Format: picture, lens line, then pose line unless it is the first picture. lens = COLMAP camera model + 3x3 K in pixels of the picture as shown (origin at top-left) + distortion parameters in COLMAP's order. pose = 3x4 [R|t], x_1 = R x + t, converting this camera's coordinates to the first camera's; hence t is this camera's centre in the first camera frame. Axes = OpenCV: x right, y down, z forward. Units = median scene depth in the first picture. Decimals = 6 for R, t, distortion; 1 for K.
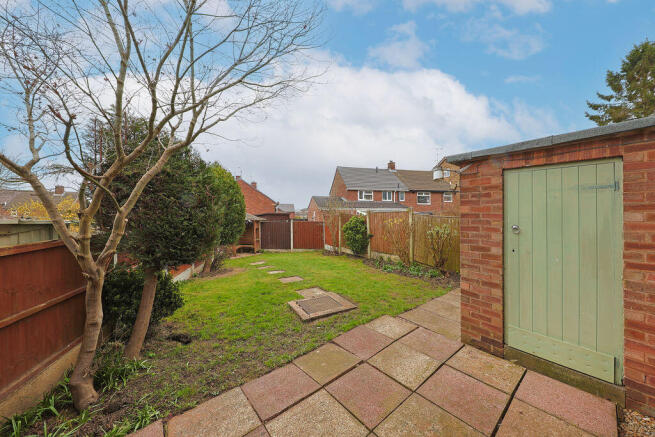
lens RADIAL K [[215.0, 0, 327.6], [0, 215.0, 214.5], [0, 0, 1]] dist [-0.006336, -0.001230]
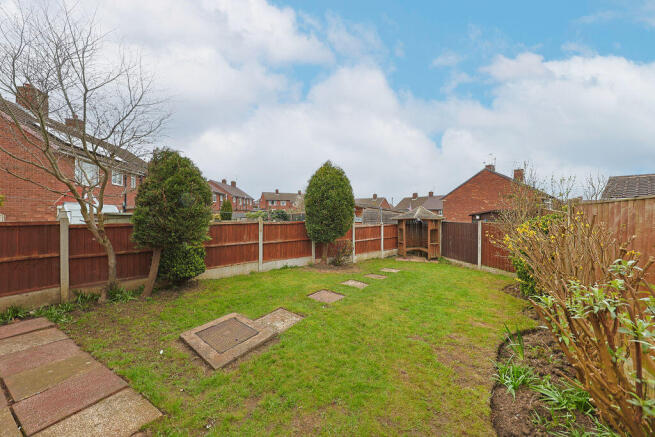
lens RADIAL K [[213.3, 0, 329.4], [0, 213.3, 212.6], [0, 0, 1]] dist [-0.006305, -0.000415]
pose [[0.418918, 0.003786, -0.908016, 0.299935], [-0.004833, 0.999986, 0.001939, 0.001817], [0.908011, 0.003576, 0.418930, 0.397771]]
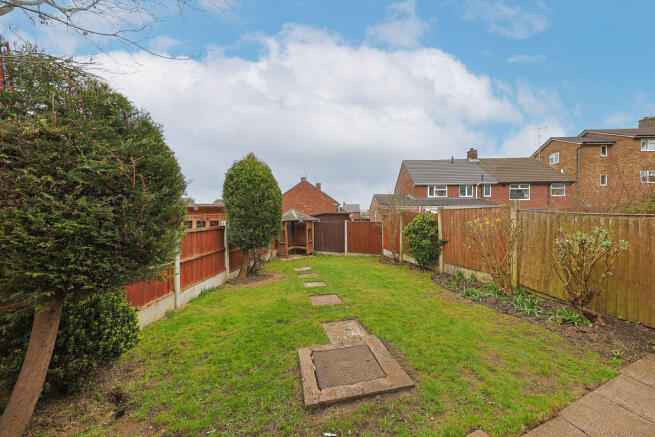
lens RADIAL K [[213.3, 0, 332.5], [0, 213.3, 222.2], [0, 0, 1]] dist [-0.006305, -0.000415]
pose [[0.960503, 0.004470, -0.278233, 0.033198], [0.005273, 0.999399, 0.034260, 0.005168], [0.278219, -0.034374, 0.959903, 0.176206]]
